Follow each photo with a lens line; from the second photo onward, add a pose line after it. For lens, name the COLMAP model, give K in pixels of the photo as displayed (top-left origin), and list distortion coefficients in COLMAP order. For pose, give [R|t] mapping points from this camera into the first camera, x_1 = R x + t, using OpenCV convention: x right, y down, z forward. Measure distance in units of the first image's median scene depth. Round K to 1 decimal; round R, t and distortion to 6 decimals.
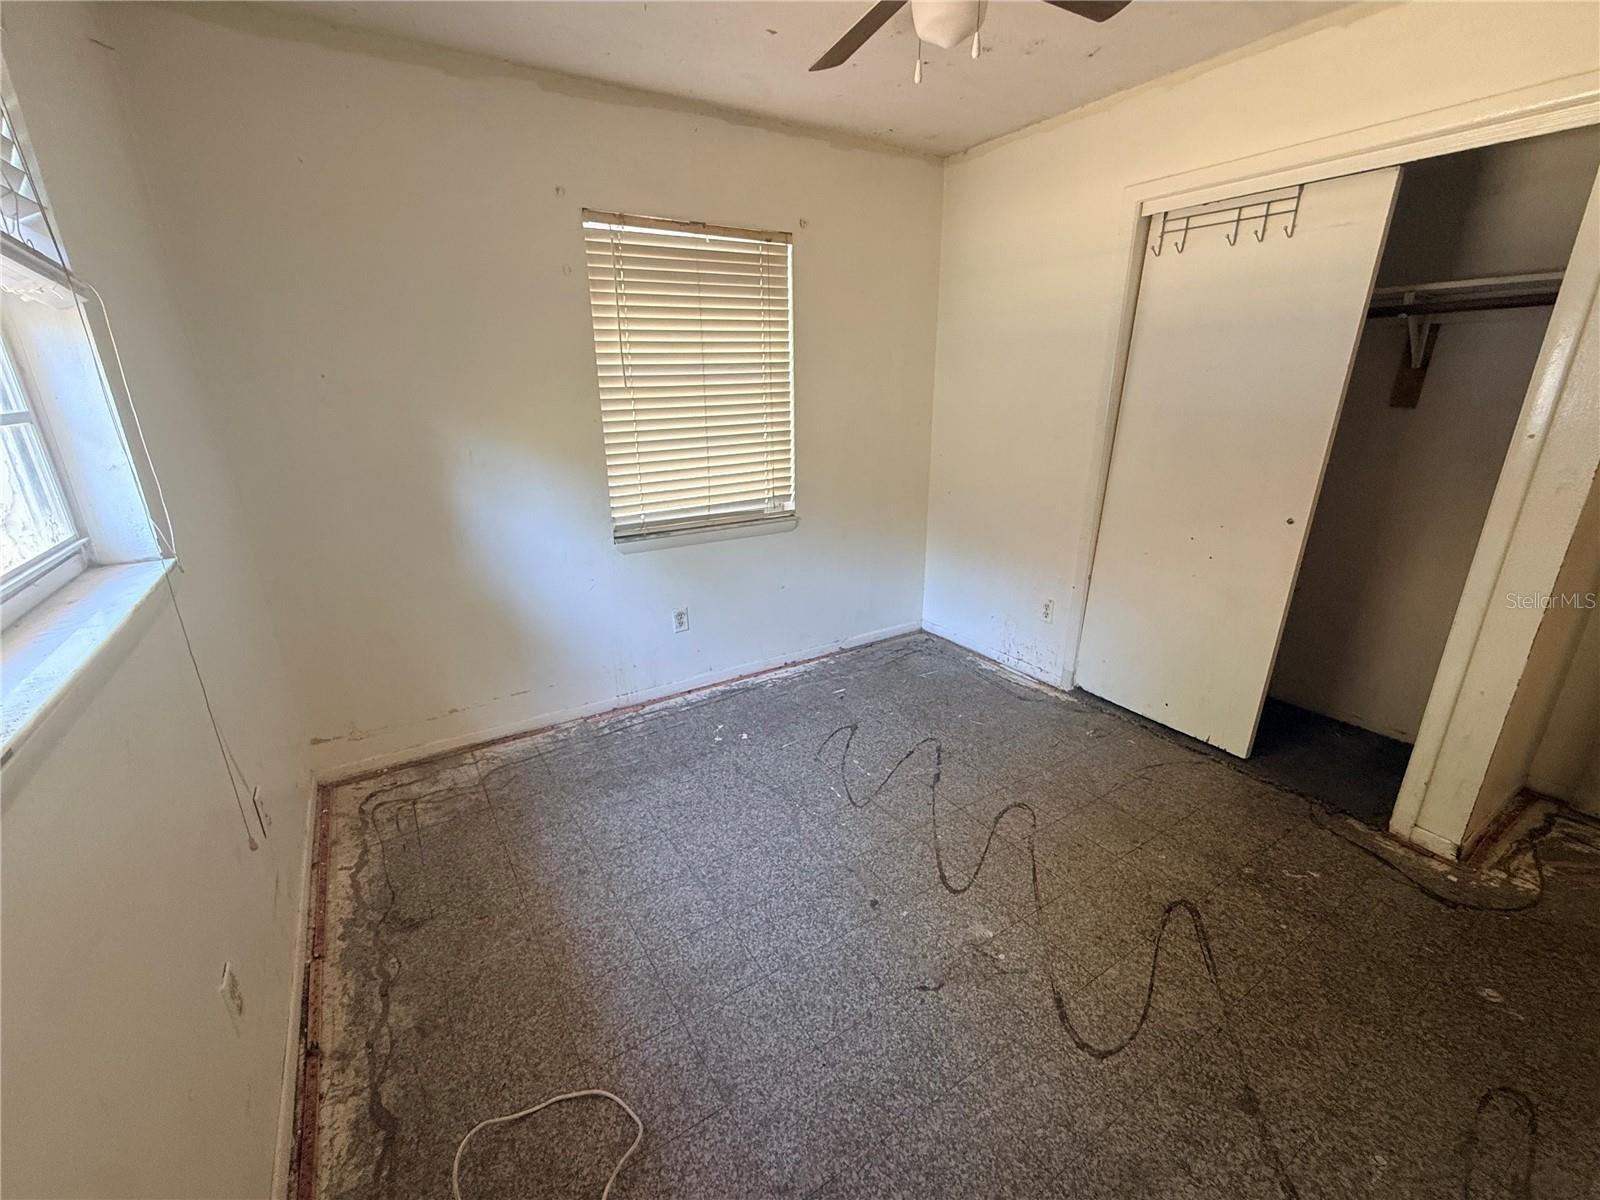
lens RADIAL K [[673.5, 0, 800.0], [0, 673.5, 600.0], [0, 0, 1]] dist [-0.000364, 0.000150]
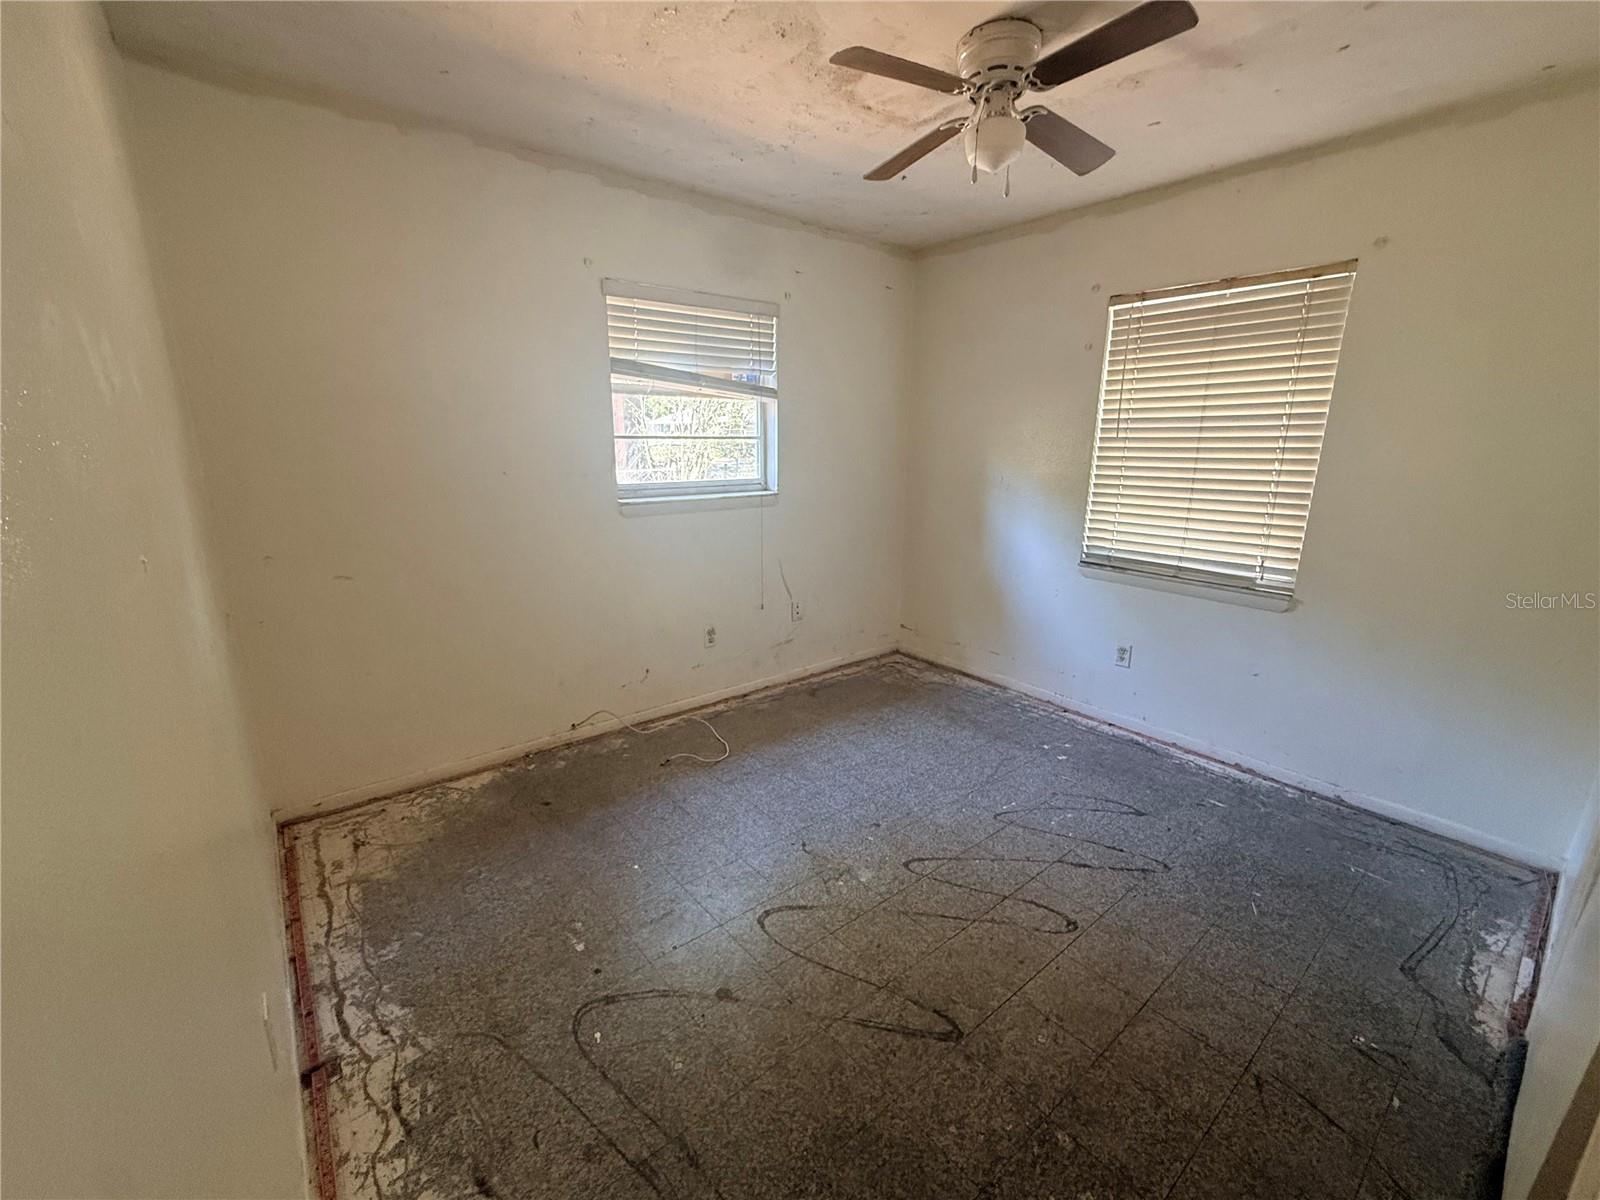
lens RADIAL K [[673.5, 0, 800.0], [0, 673.5, 600.0], [0, 0, 1]] dist [-0.000364, 0.000150]
pose [[0.112607, 0.246495, -0.962580, 0.814603], [-0.323165, 0.925160, 0.199108, -0.104071], [0.939619, 0.288651, 0.183838, 0.332578]]
